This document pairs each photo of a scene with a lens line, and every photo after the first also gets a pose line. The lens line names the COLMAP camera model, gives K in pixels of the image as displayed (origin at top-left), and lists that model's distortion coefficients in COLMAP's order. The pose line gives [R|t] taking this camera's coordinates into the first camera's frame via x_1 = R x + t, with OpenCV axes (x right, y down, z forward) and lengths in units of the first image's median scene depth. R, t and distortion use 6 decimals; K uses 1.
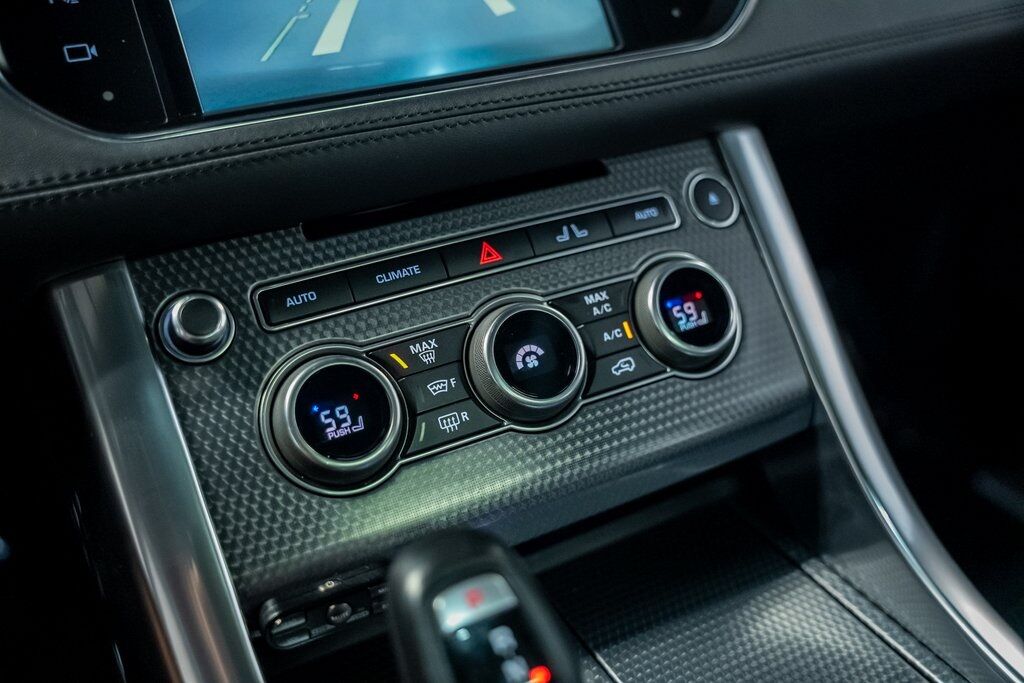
lens RADIAL K [[1047.6, 0, 521.3], [0, 1047.6, 339.3], [0, 0, 1]] dist [-0.031411, 0.000000]
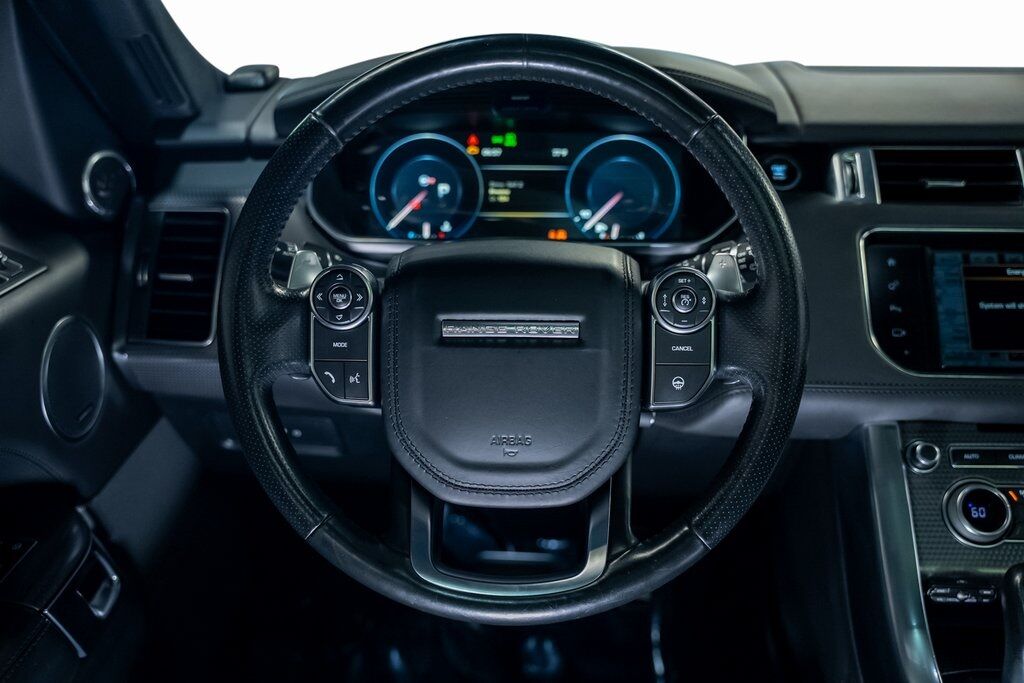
lens RADIAL K [[949.1, 0, 504.3], [0, 949.1, 341.7], [0, 0, 1]] dist [-0.004620, 0.000000]
pose [[0.847836, 0.201999, -0.490276, -0.111157], [-0.263296, 0.962935, -0.058578, 0.104973], [0.460271, 0.178753, 0.869596, -1.235339]]
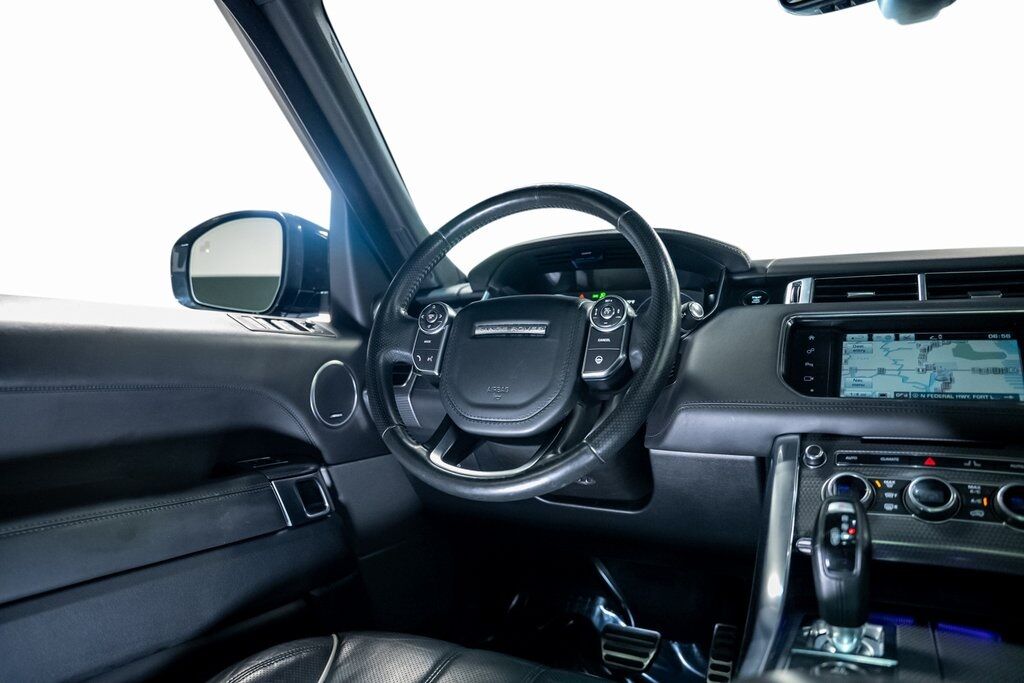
lens RADIAL K [[696.6, 0, 509.6], [0, 696.6, 347.2], [0, 0, 1]] dist [-0.124165, 0.064284]
pose [[0.531552, -0.002597, -0.847022, 0.871888], [-0.426753, 0.862981, -0.270456, 0.604814], [0.731666, 0.505230, 0.457610, -0.718319]]
